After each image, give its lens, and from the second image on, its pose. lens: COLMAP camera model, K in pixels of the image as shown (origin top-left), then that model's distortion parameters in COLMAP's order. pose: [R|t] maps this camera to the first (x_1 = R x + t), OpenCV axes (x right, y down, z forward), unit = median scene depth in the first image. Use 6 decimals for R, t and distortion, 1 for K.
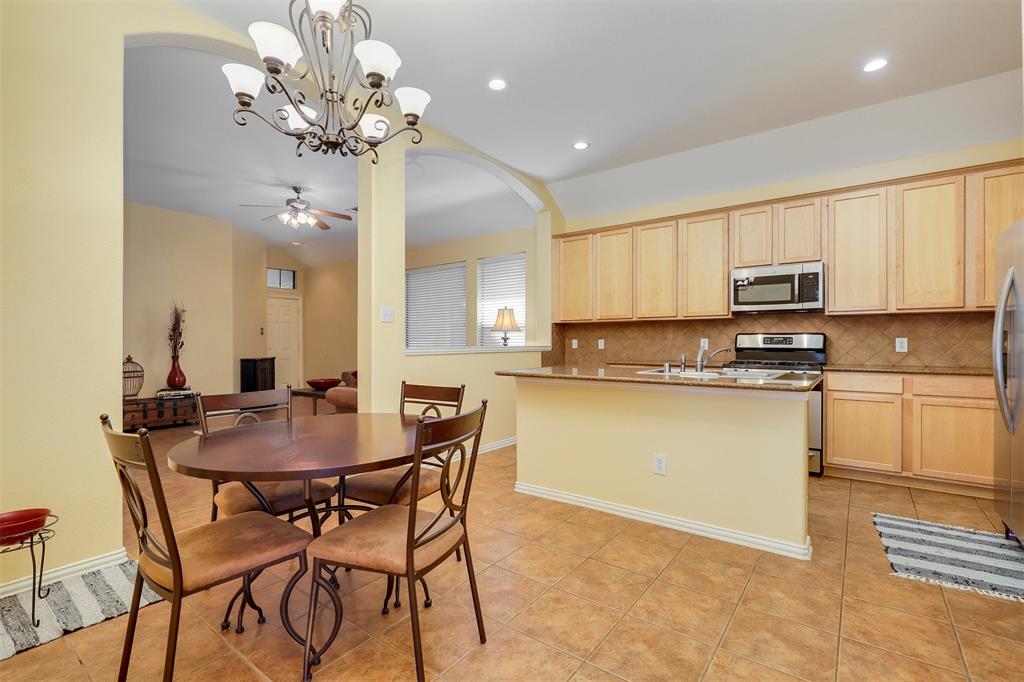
lens RADIAL K [[462.4, 0, 512.0], [0, 462.4, 341.0], [0, 0, 1]] dist [0.000679, -0.000241]
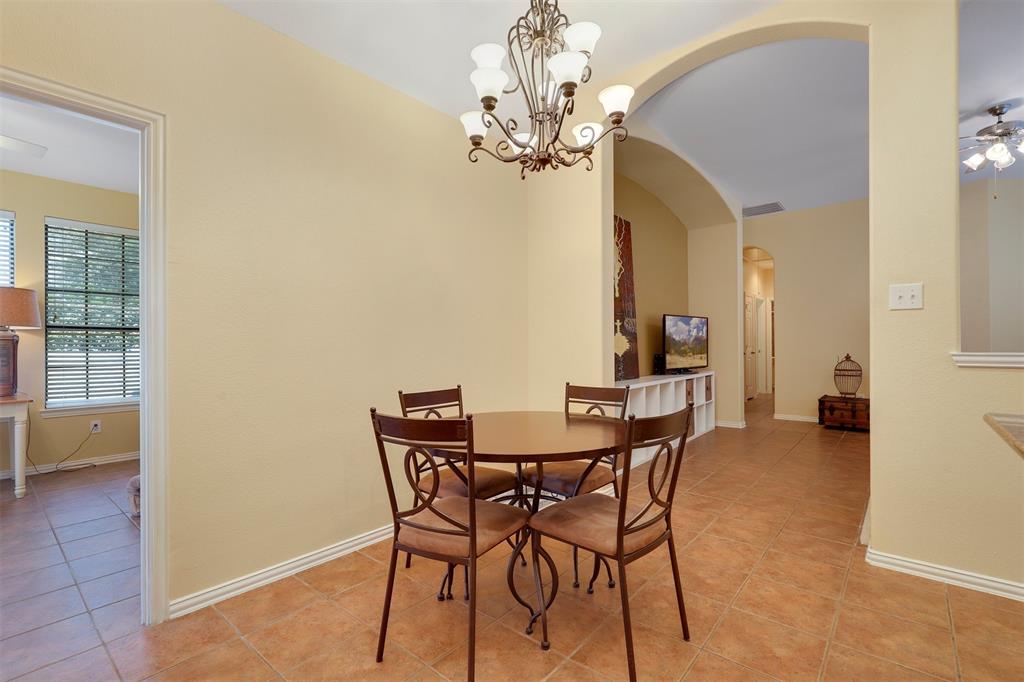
lens RADIAL K [[462.4, 0, 512.0], [0, 462.4, 341.0], [0, 0, 1]] dist [0.000679, -0.000241]
pose [[-0.059309, -0.001627, -0.998238, 0.312497], [0.008630, 0.999960, -0.002142, -0.002008], [0.998202, -0.008742, -0.059293, 0.449375]]
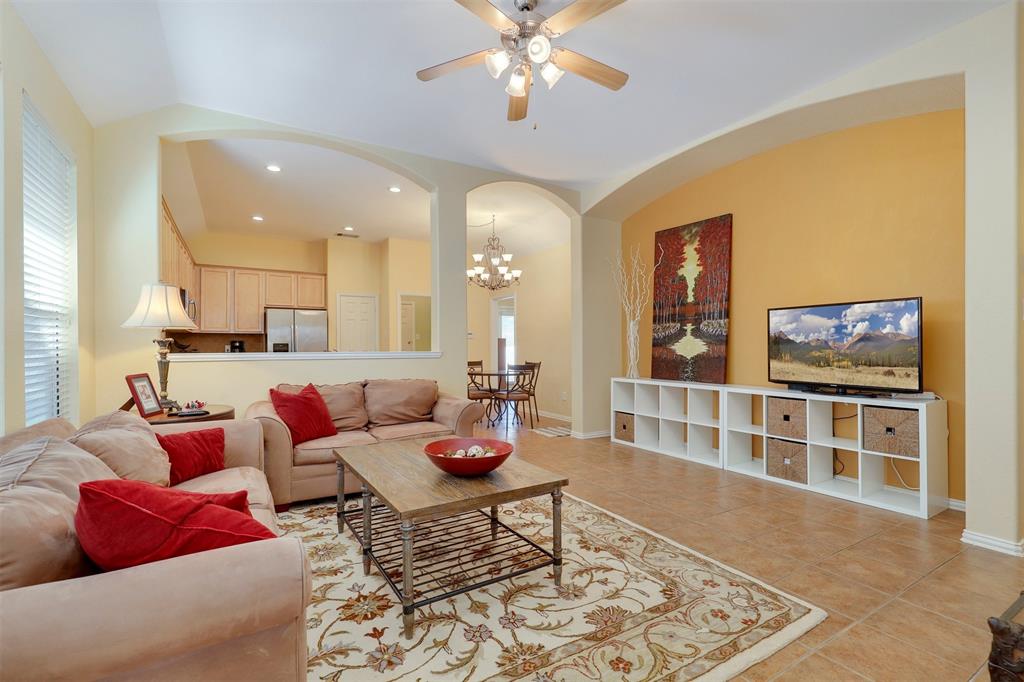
lens RADIAL K [[462.4, 0, 512.0], [0, 462.4, 341.0], [0, 0, 1]] dist [0.000679, -0.000241]
pose [[-0.926279, 0.009558, 0.376717, -0.806164], [0.005072, 0.999904, -0.012898, 0.003724], [-0.376804, -0.010036, -0.926238, 1.855130]]
